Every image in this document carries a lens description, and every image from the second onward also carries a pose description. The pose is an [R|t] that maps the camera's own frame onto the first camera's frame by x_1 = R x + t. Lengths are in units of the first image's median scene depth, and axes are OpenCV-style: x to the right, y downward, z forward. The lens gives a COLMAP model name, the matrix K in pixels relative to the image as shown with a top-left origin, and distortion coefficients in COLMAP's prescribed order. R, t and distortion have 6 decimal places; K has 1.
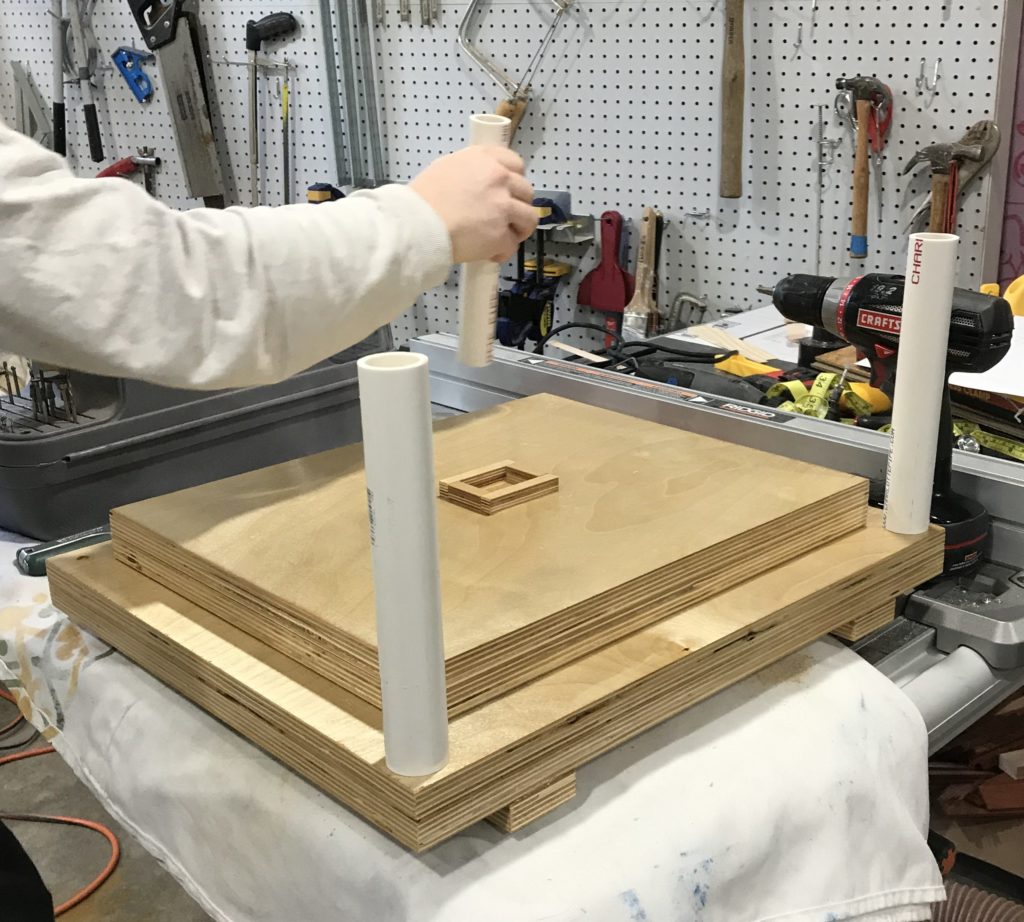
lens RADIAL K [[1314.4, 0, 512.0], [0, 1314.4, 461.0], [0, 0, 1]] dist [0.032497, -0.066173]
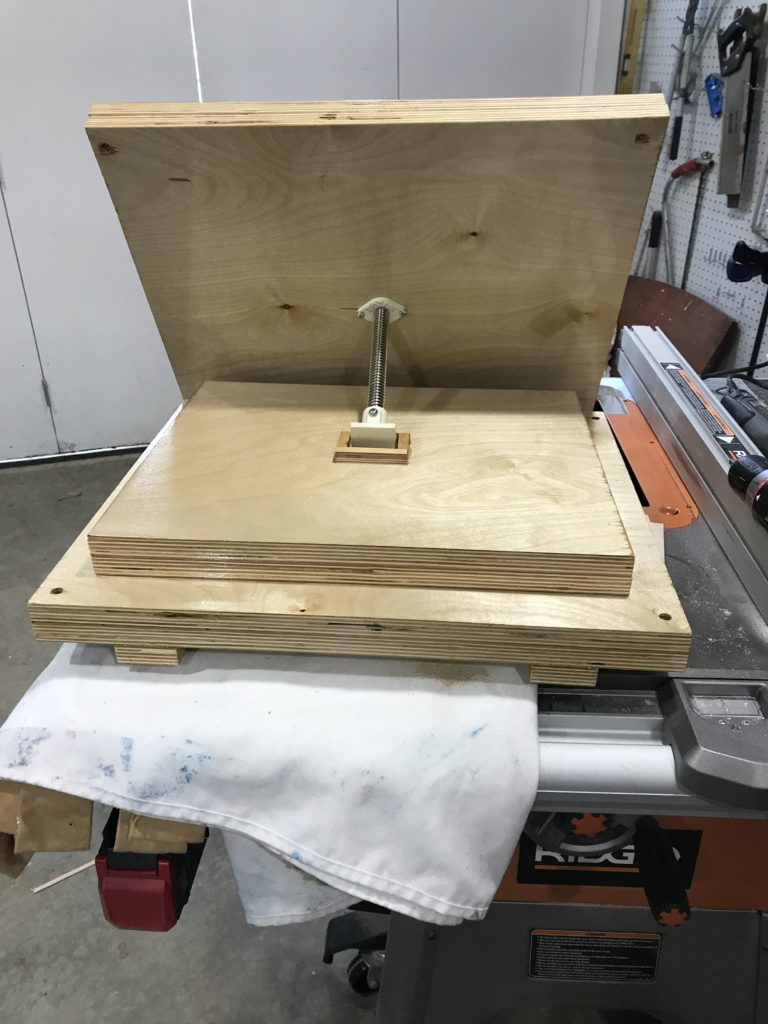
lens RADIAL K [[802.7, 0, 384.0], [0, 802.7, 512.0], [0, 0, 1]] dist [0.045495, -0.065704]
pose [[0.683122, 0.376203, -0.625951, 0.569758], [-0.246621, 0.925595, 0.287146, -0.164626], [0.687402, -0.041783, 0.725074, 0.459148]]
